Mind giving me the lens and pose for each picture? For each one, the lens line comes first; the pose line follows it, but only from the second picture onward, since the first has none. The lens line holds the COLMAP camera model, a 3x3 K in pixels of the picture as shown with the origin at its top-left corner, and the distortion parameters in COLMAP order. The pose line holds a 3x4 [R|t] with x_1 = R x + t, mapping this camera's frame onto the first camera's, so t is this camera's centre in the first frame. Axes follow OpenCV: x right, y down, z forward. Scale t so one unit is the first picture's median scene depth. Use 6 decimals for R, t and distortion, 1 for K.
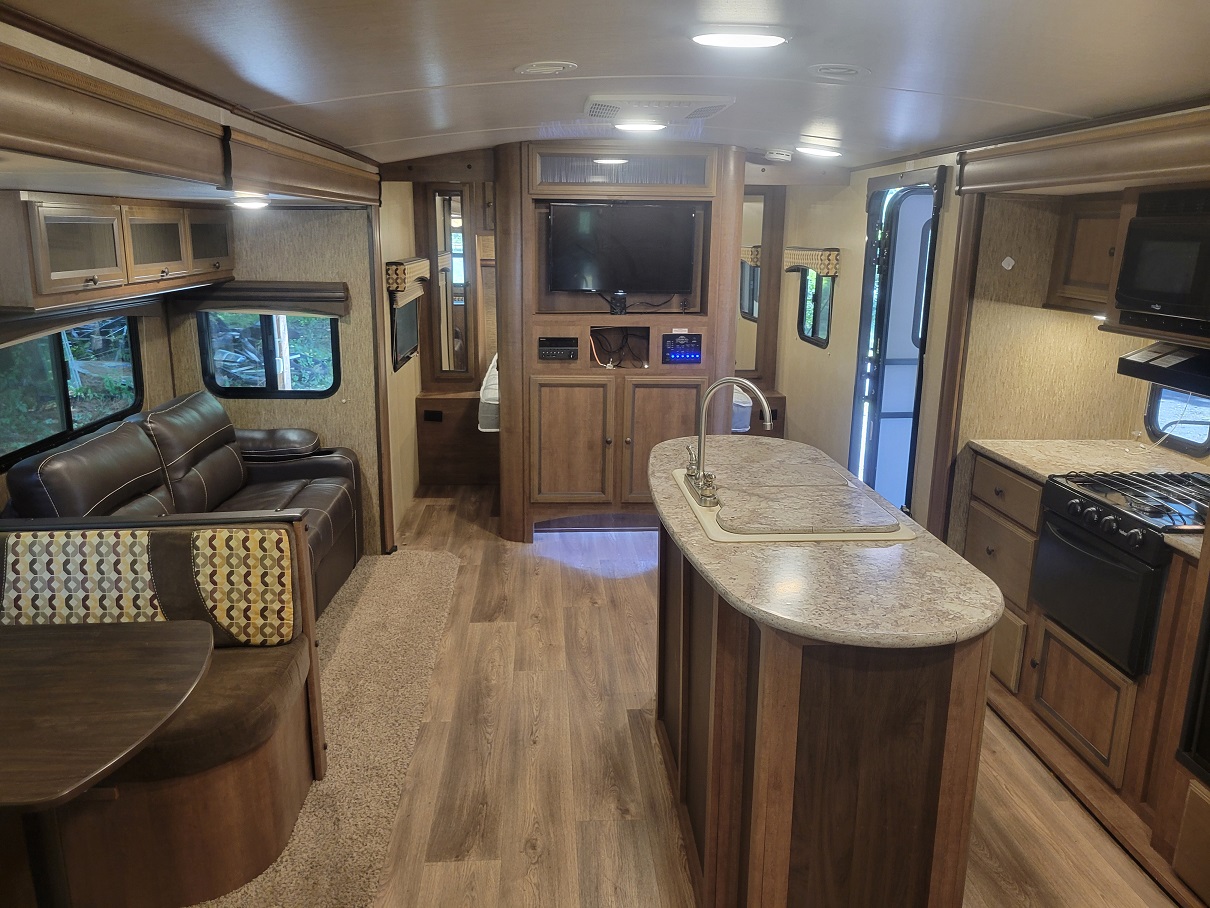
lens RADIAL K [[915.5, 0, 601.5], [0, 915.5, 480.4], [0, 0, 1]] dist [0.063652, -0.044181]
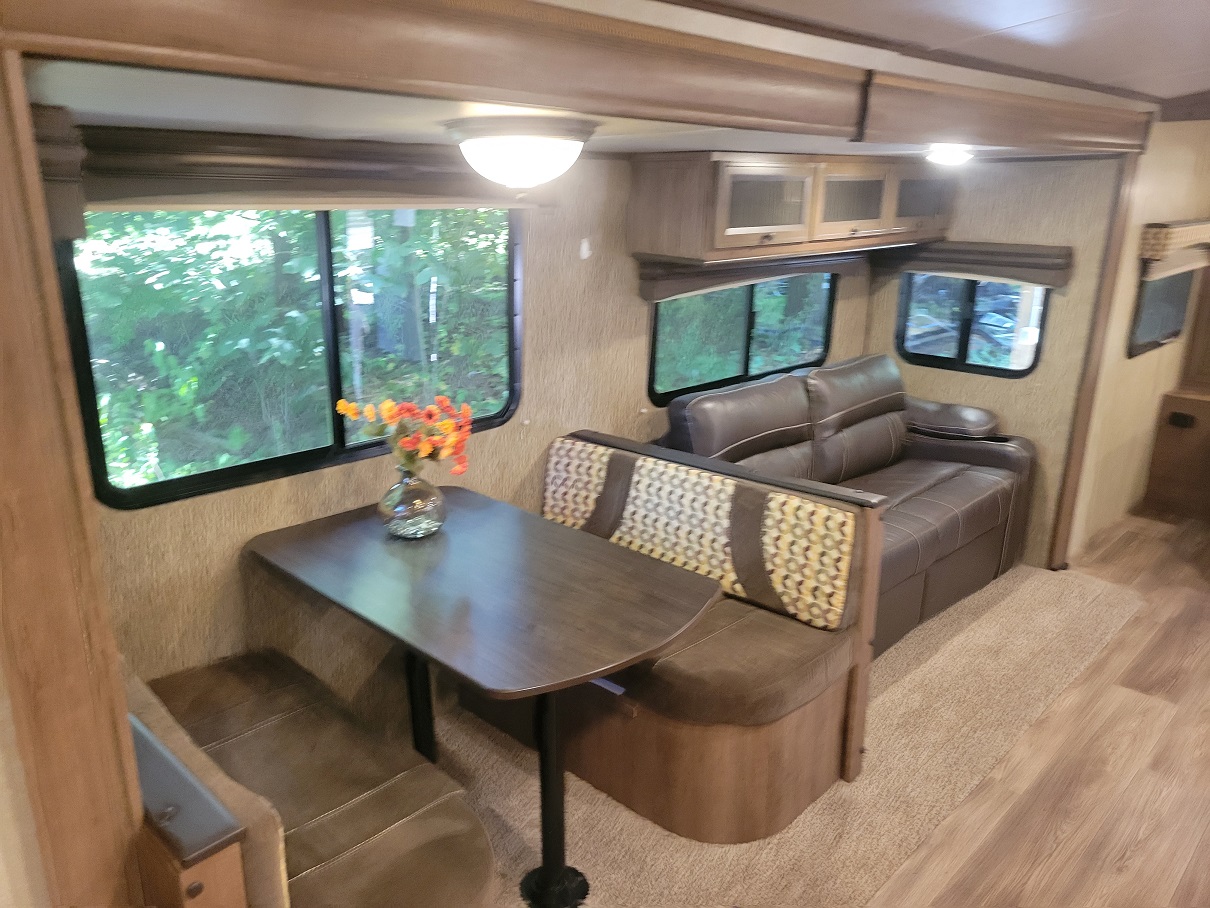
lens RADIAL K [[915.5, 0, 601.5], [0, 915.5, 480.4], [0, 0, 1]] dist [0.063652, -0.044181]
pose [[0.665077, 0.227742, -0.711200, 0.127646], [-0.197676, 0.972081, 0.126425, -0.042137], [0.720136, 0.056505, 0.691528, 0.161708]]
